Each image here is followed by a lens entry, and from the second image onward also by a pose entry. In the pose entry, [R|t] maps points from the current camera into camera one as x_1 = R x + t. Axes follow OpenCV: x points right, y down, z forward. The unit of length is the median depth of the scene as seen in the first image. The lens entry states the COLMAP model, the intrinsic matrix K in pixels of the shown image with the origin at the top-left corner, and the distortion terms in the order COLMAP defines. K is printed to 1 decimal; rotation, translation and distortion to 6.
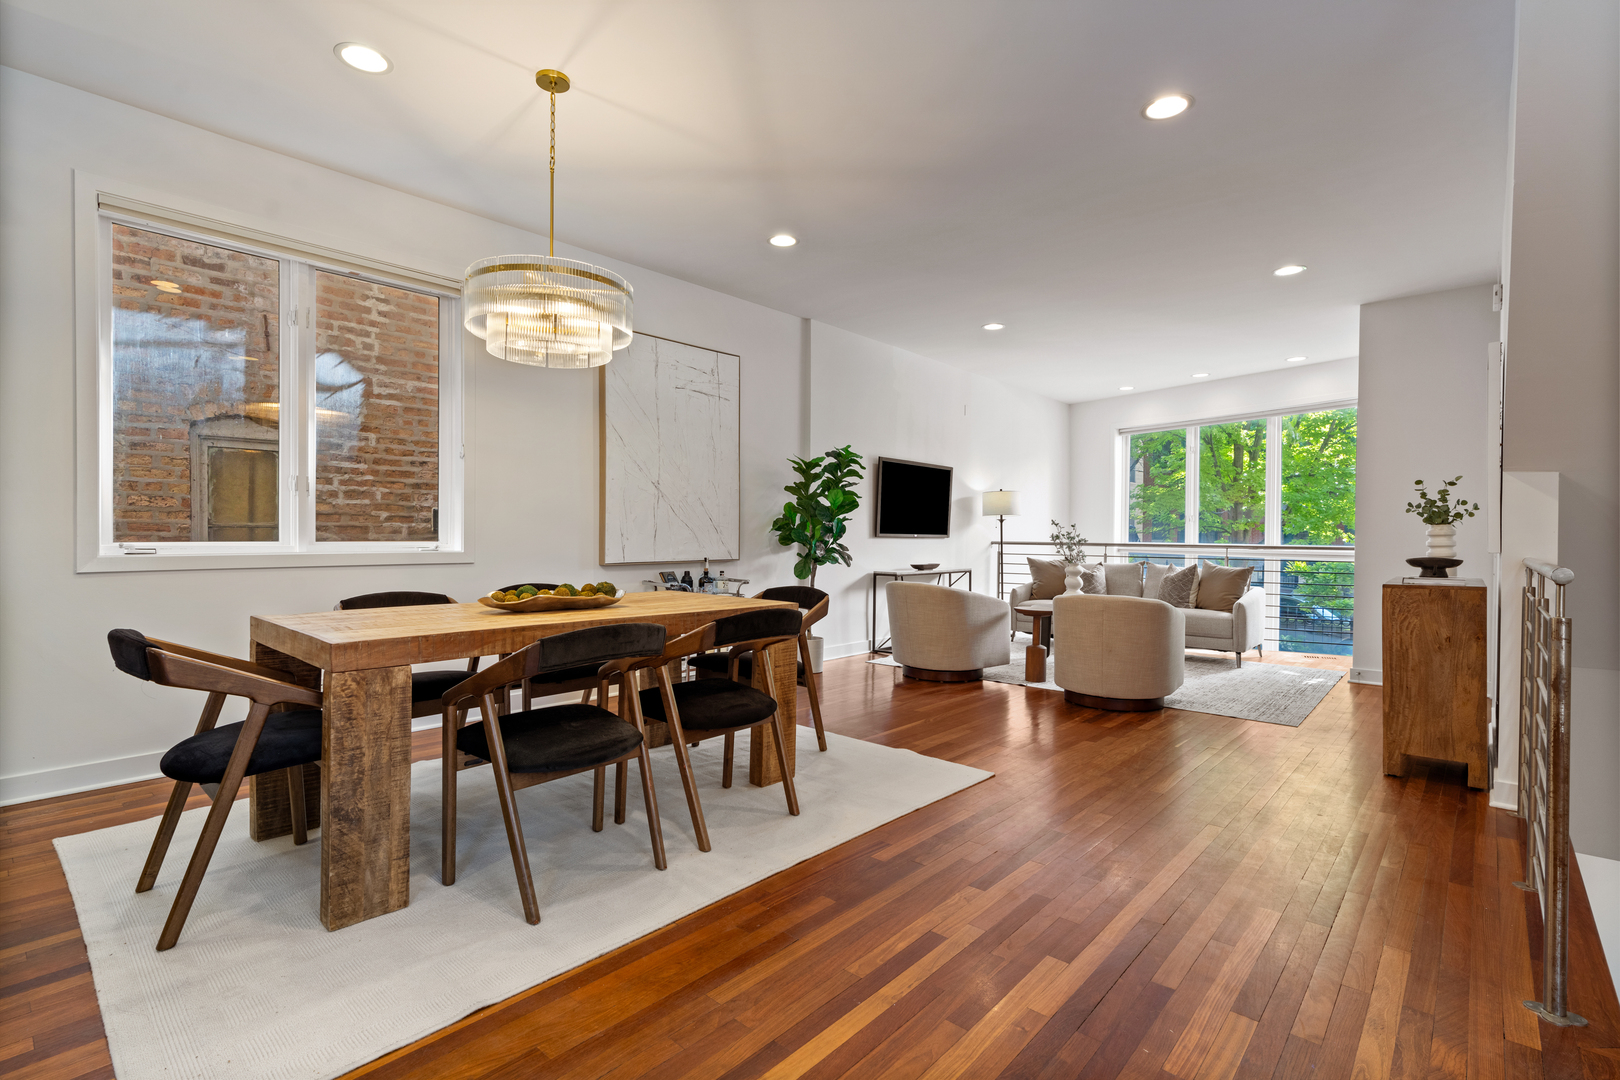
lens RADIAL K [[757.4, 0, 805.2], [0, 757.4, 539.3], [0, 0, 1]] dist [-0.011637, 0.000572]
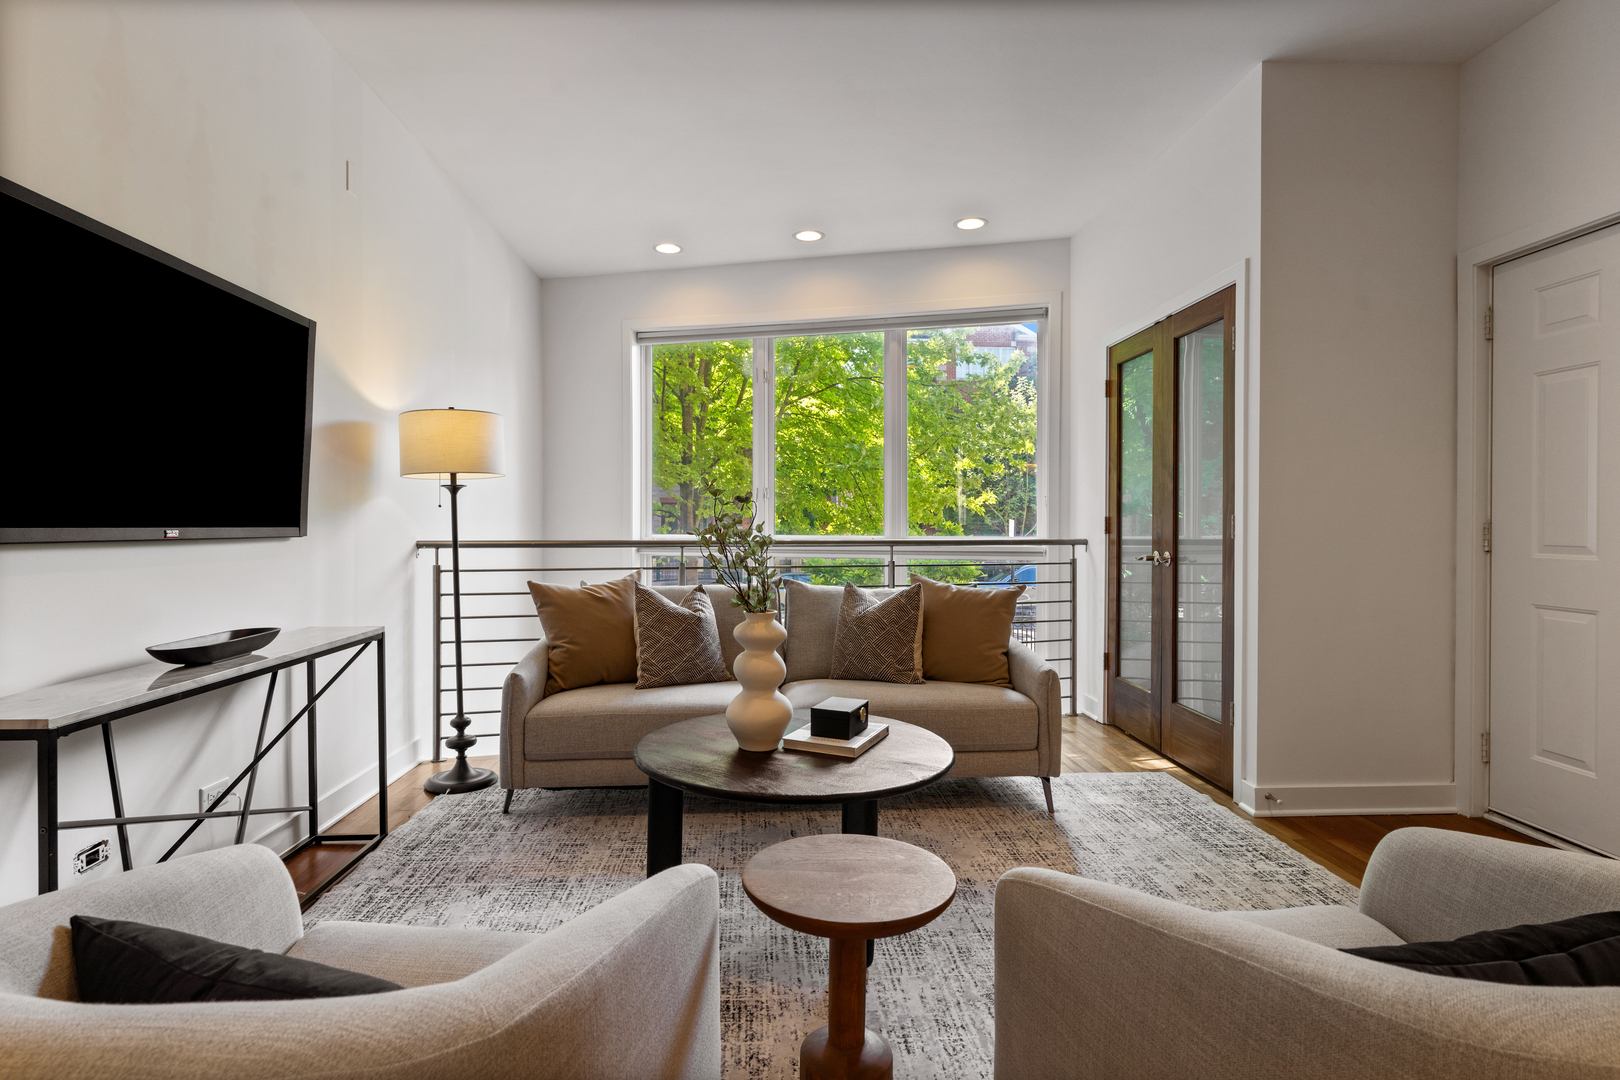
lens RADIAL K [[803.0, 0, 792.6], [0, 803.0, 521.9], [0, 0, 1]] dist [-0.011203, -0.000202]
pose [[0.723995, -0.012324, 0.689695, 0.158616], [0.009815, 0.999923, 0.007565, -0.013649], [-0.689736, 0.001292, 0.724060, 0.931861]]
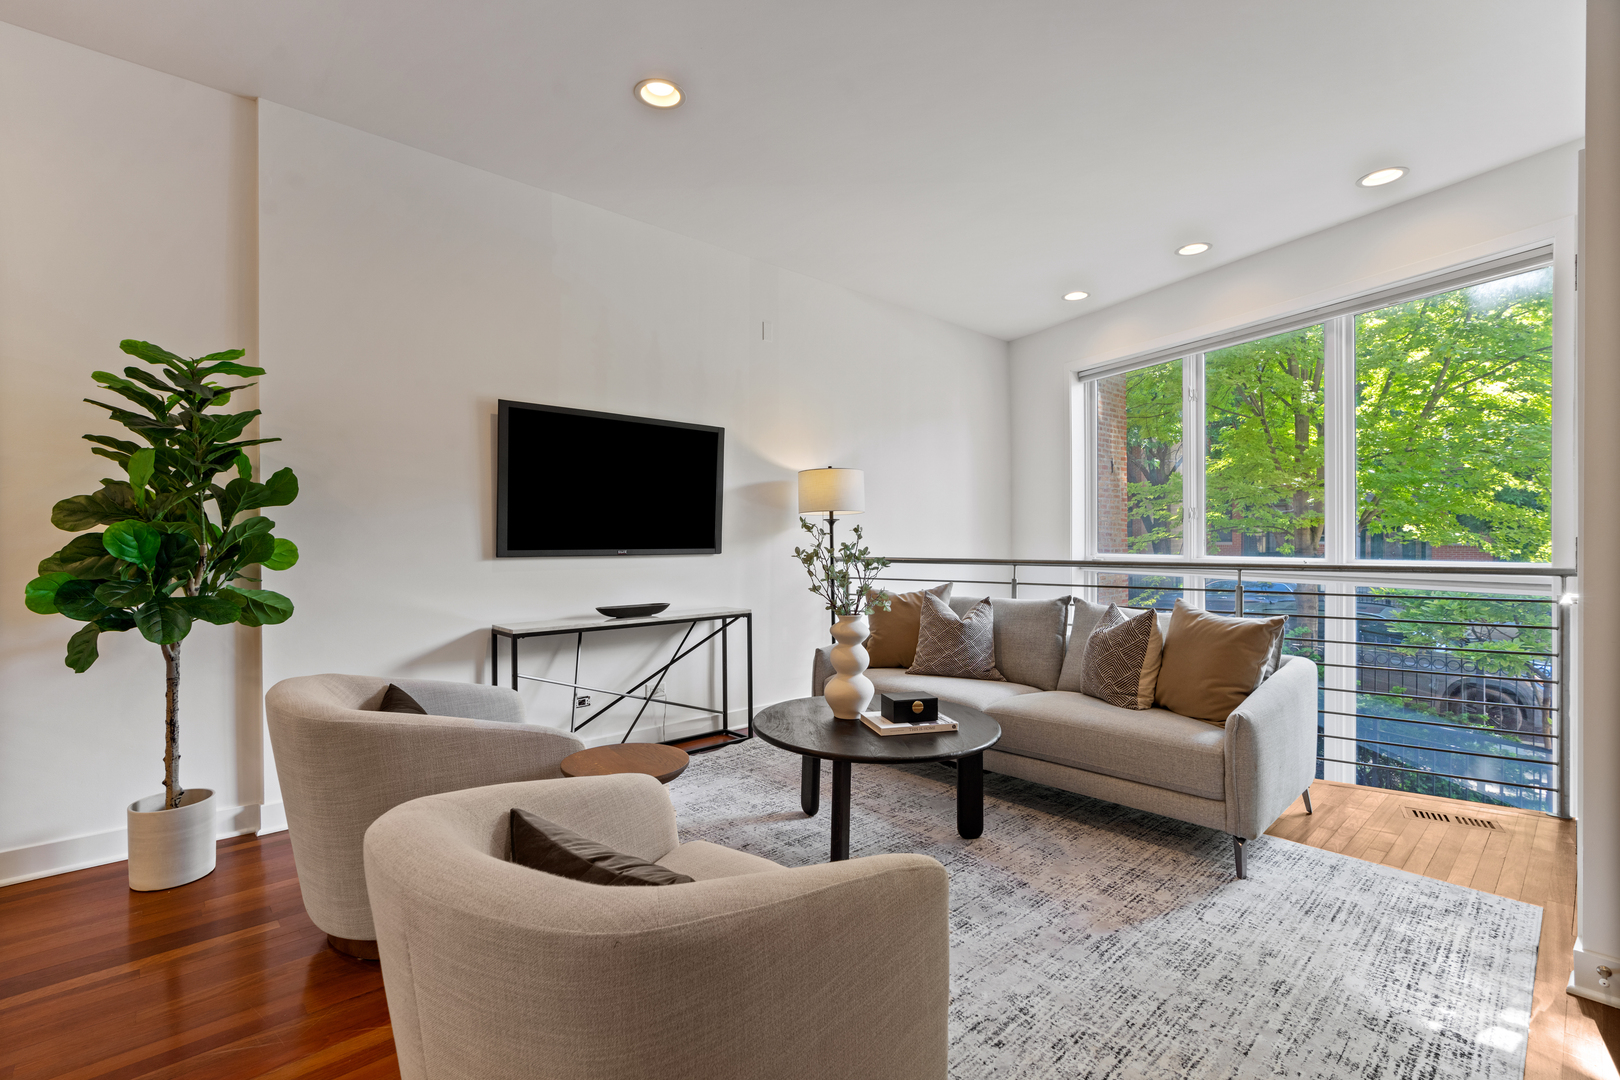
lens RADIAL K [[716.8, 0, 810.0], [0, 716.8, 540.0], [0, 0, 1]] dist [-0.004814, 0.000119]
pose [[0.994363, -0.014825, -0.104986, 0.480085], [0.014412, 0.999885, -0.004692, -0.013183], [0.105043, 0.003153, 0.994463, 0.737155]]
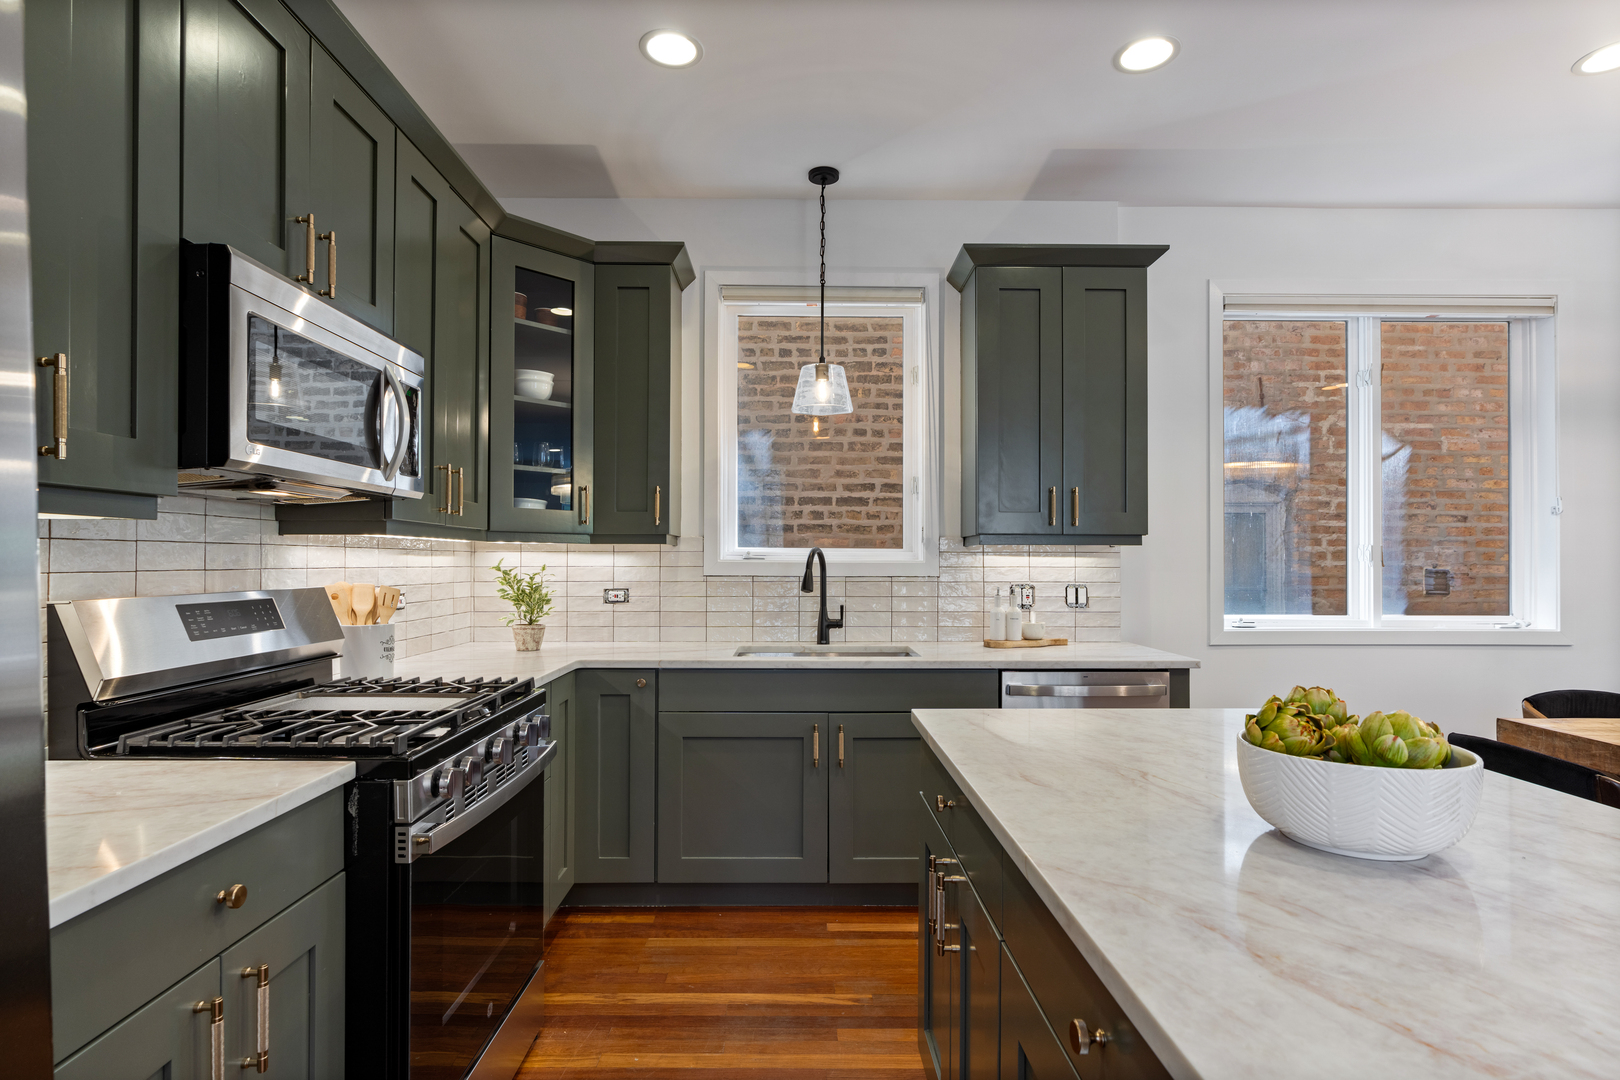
lens RADIAL K [[810.1, 0, 803.2], [0, 810.1, 555.8], [0, 0, 1]] dist [-0.002715, -0.000256]
pose [[0.674174, -0.009107, -0.738517, -0.292677], [-0.003839, 0.999867, -0.015834, -0.038122], [0.738563, 0.013510, 0.674049, -0.141664]]
